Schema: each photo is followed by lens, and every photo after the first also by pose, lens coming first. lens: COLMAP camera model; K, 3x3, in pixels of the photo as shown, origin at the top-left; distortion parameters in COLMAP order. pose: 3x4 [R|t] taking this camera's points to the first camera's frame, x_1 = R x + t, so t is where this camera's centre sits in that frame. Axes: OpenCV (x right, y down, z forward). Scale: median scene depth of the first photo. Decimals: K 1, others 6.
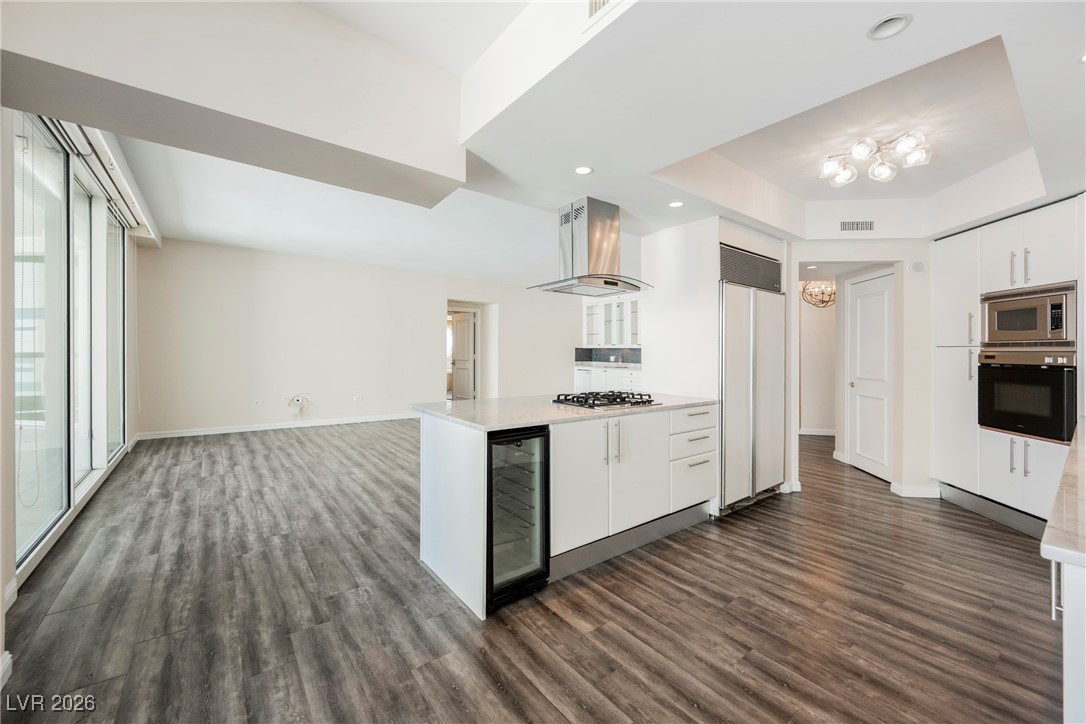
lens RADIAL K [[425.5, 0, 547.7], [0, 425.5, 343.8], [0, 0, 1]] dist [-0.002023, -0.000434]
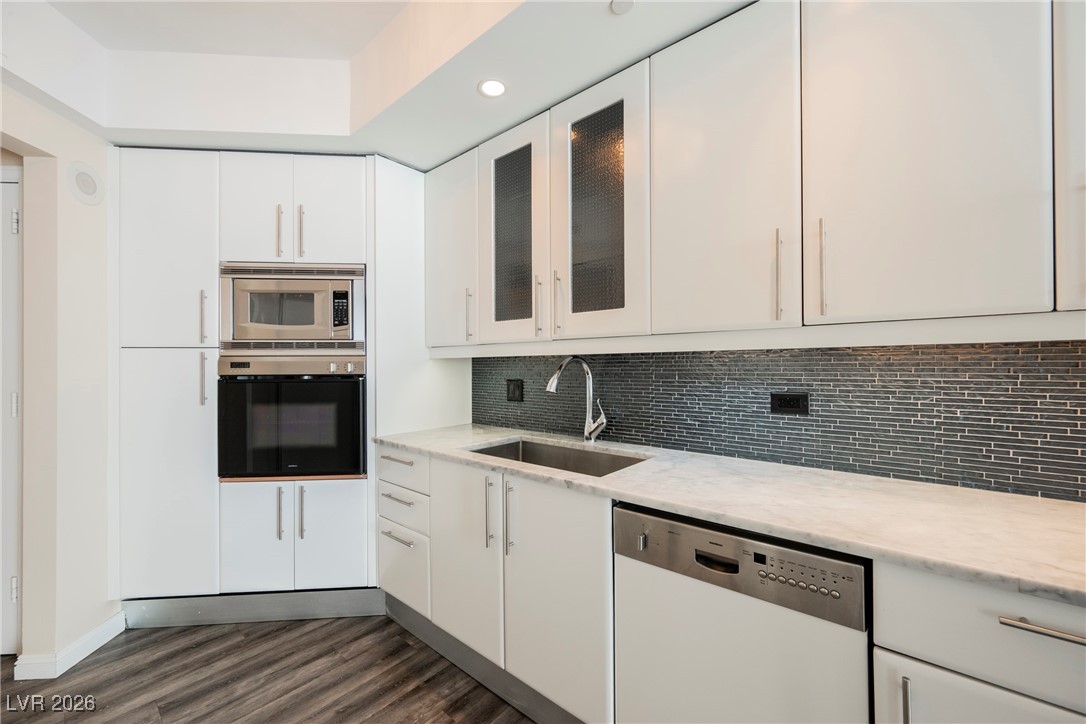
lens RADIAL K [[425.5, 0, 541.8], [0, 425.5, 362.4], [0, 0, 1]] dist [-0.002023, -0.000434]
pose [[-0.194880, -0.003300, 0.980821, 0.343249], [-0.012510, 0.999921, 0.000879, 0.021522], [-0.980747, -0.012098, -0.194906, 0.685376]]
